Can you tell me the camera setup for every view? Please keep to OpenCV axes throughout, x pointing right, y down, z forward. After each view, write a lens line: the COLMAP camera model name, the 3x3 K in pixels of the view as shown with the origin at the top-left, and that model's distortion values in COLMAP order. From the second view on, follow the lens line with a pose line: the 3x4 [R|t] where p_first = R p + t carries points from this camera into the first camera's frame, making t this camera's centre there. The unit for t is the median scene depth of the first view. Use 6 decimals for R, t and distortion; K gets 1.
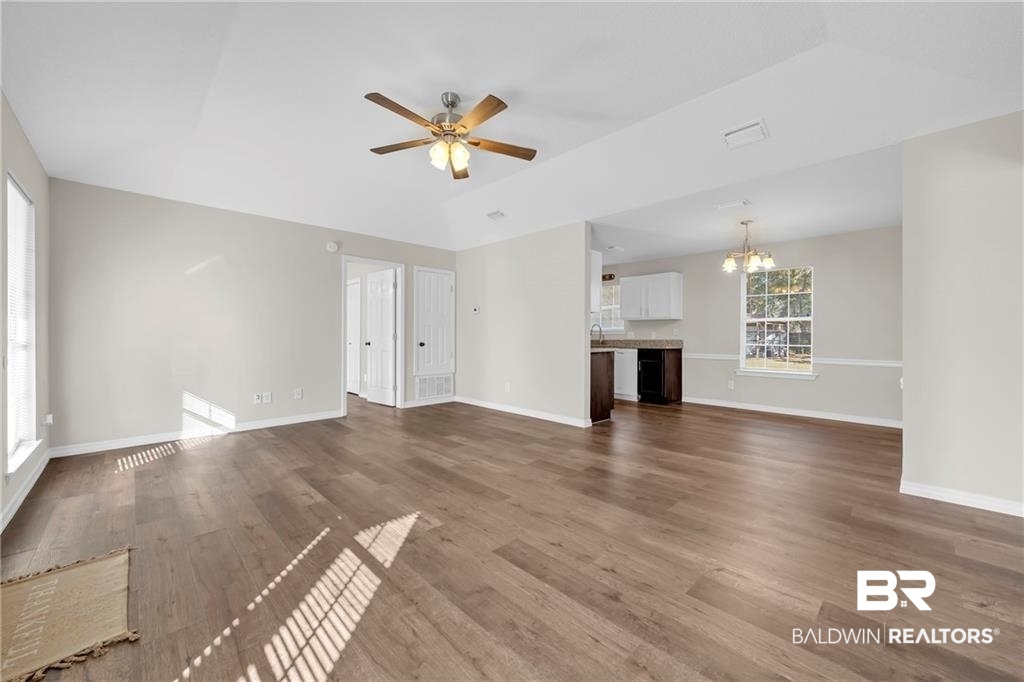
lens RADIAL K [[393.3, 0, 512.0], [0, 393.3, 341.0], [0, 0, 1]] dist [-0.011142, -0.000084]
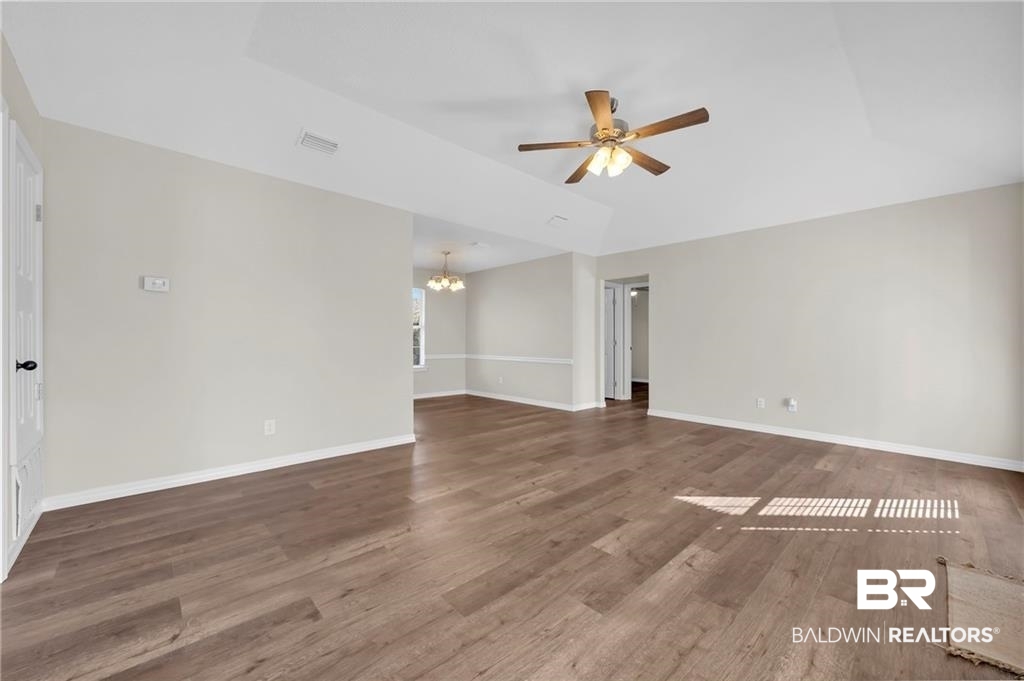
lens RADIAL K [[405.0, 0, 515.2], [0, 405.0, 330.8], [0, 0, 1]] dist [-0.003585, -0.000547]
pose [[0.005685, 0.020507, 0.999774, -1.257891], [0.009228, 0.999746, -0.020559, -0.020806], [-0.999941, 0.009343, 0.005494, 1.291048]]
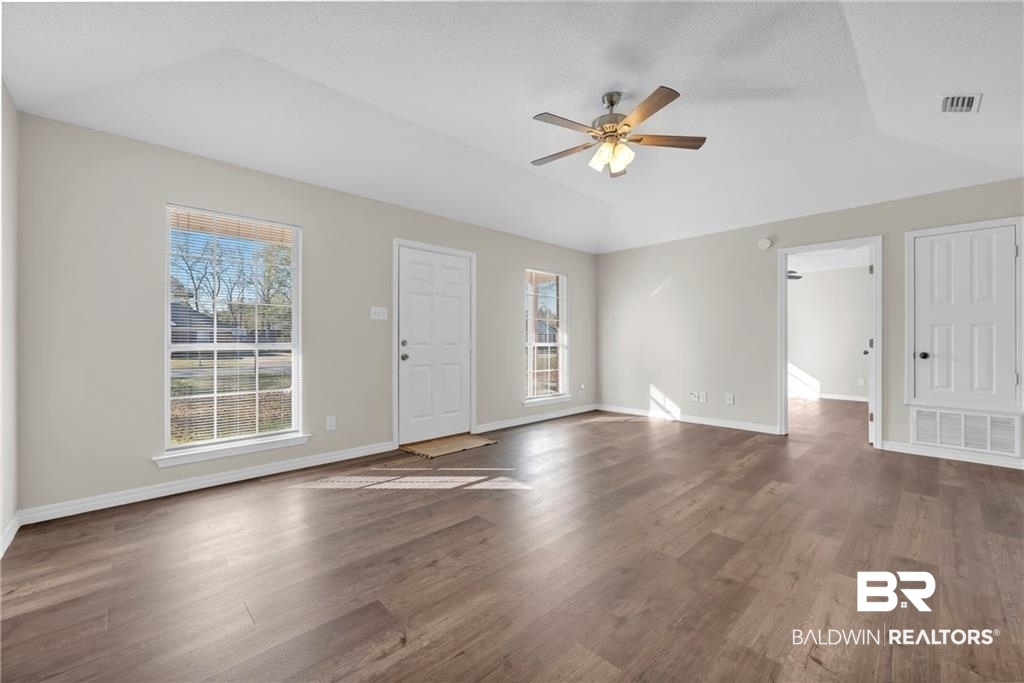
lens RADIAL K [[405.0, 0, 515.2], [0, 405.0, 331.8], [0, 0, 1]] dist [-0.003585, -0.000547]
pose [[-0.000925, -0.027204, -0.999629, 0.891116], [-0.012990, 0.999546, -0.027190, -0.005449], [0.999915, 0.012960, -0.001278, 0.802919]]
